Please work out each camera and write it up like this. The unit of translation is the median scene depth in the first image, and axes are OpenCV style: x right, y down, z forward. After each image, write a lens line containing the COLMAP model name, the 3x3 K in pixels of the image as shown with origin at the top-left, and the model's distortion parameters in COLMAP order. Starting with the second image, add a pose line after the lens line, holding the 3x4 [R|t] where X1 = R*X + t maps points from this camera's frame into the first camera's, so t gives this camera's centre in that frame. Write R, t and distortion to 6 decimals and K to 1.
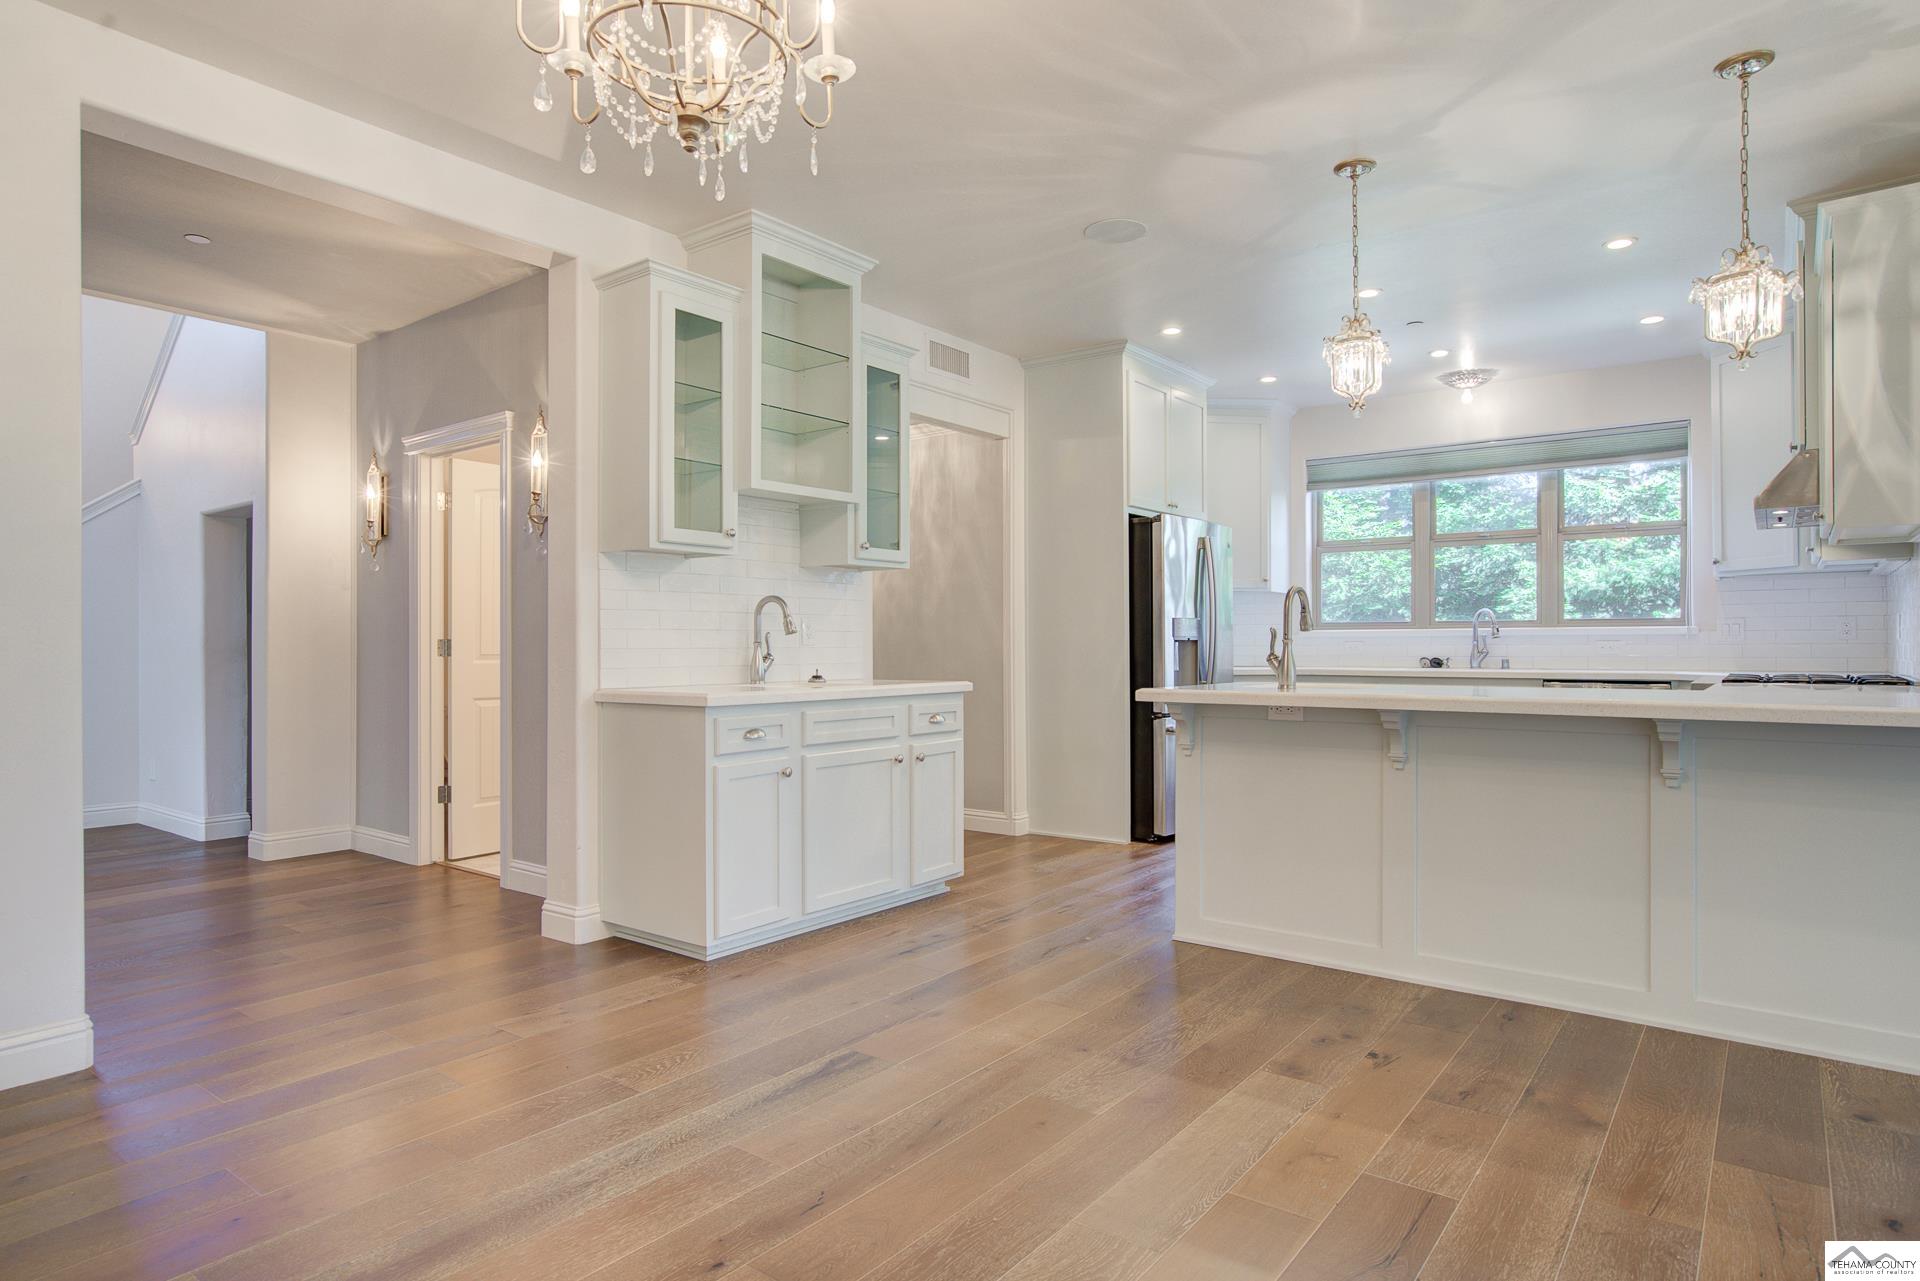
lens RADIAL K [[1080.4, 0, 959.5], [0, 1080.4, 639.8], [0, 0, 1]] dist [0.000260, -0.000009]
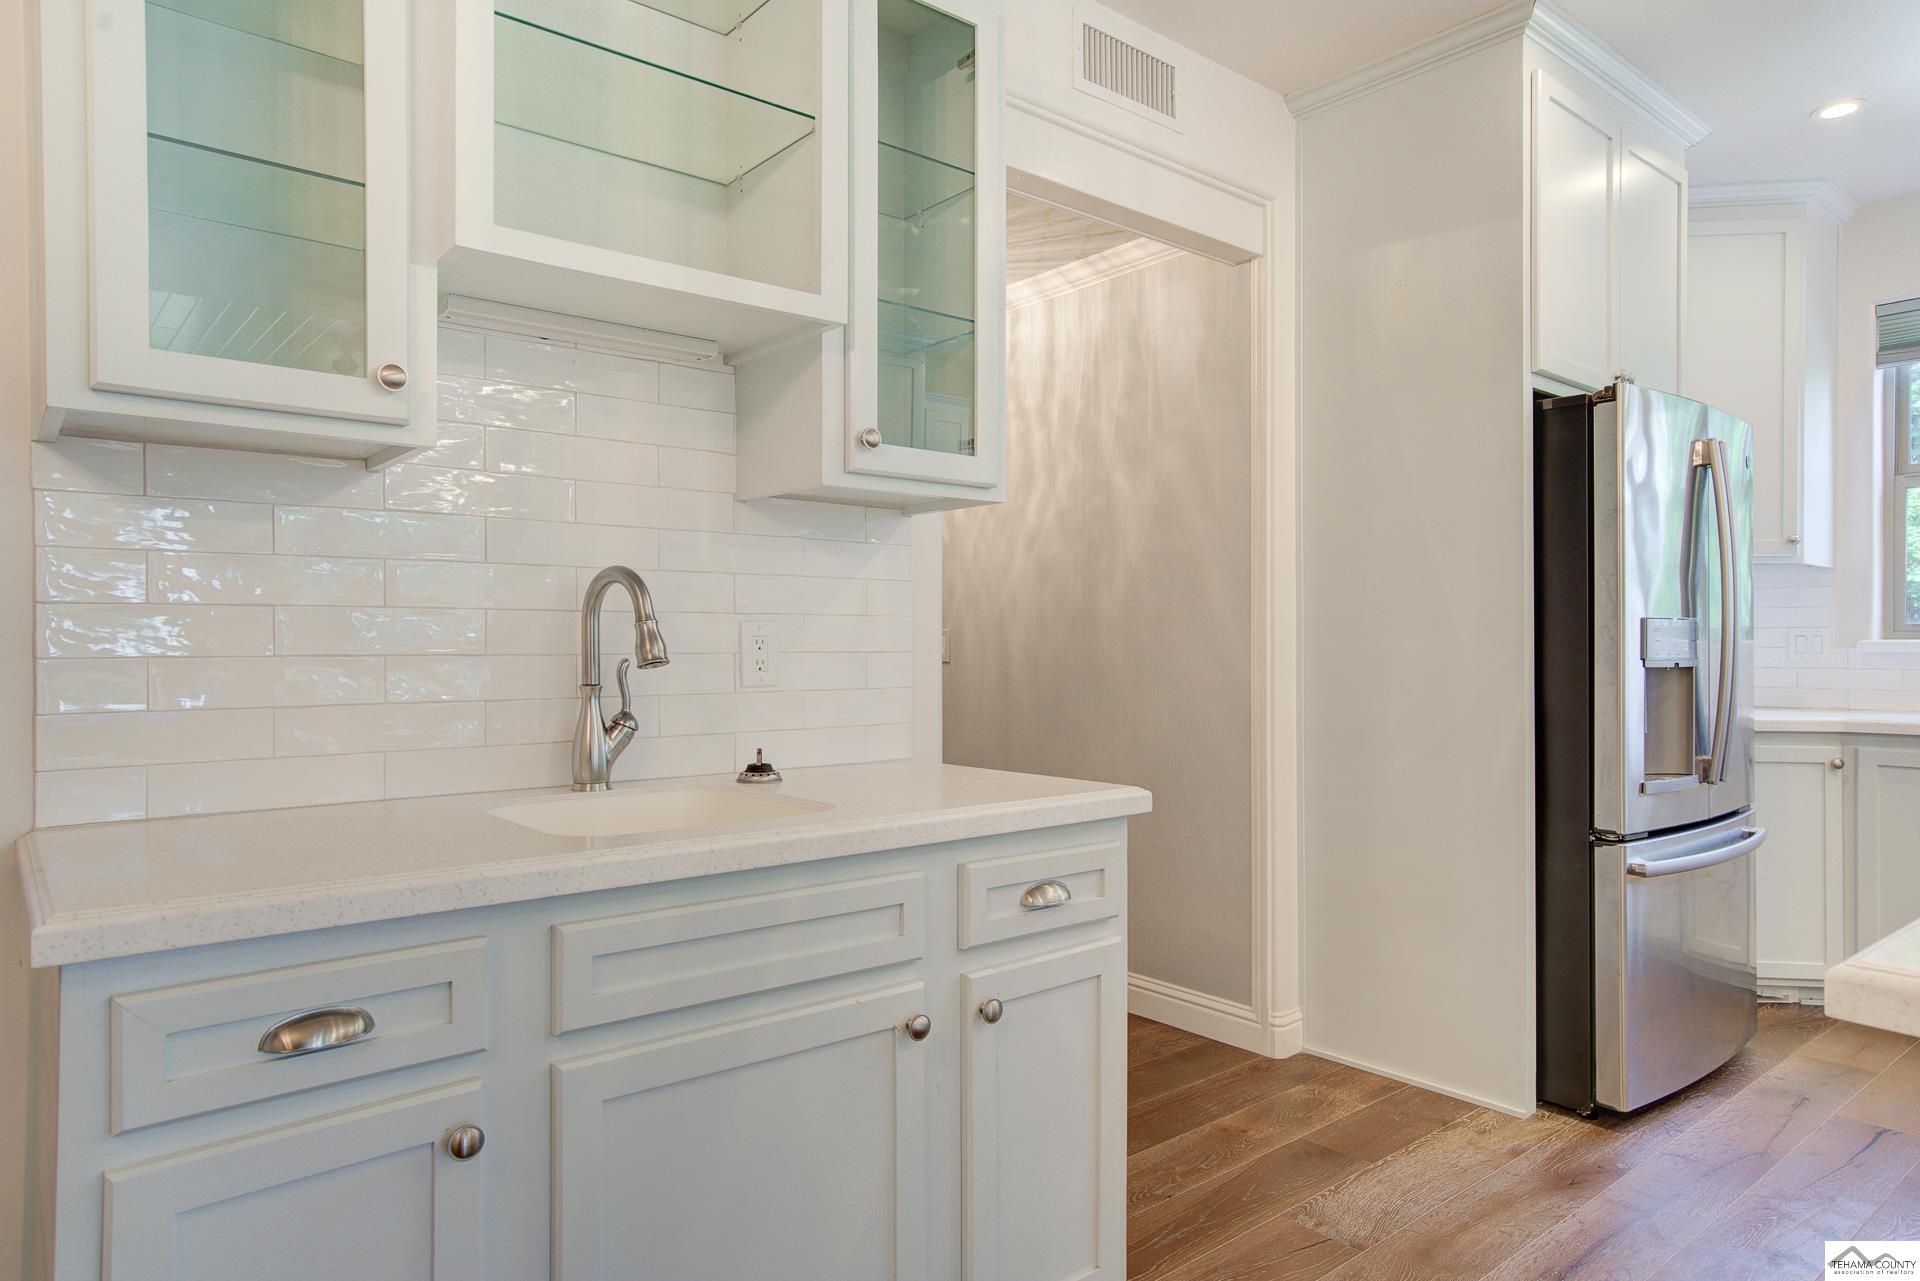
lens RADIAL K [[1155.7, 0, 946.1], [0, 1155.7, 636.8], [0, 0, 1]] dist [-0.002624, 0.001514]
pose [[0.972330, 0.002379, -0.233599, 0.030024], [-0.002310, 0.999997, 0.000570, -0.012229], [0.233600, -0.000014, 0.972333, 0.475078]]
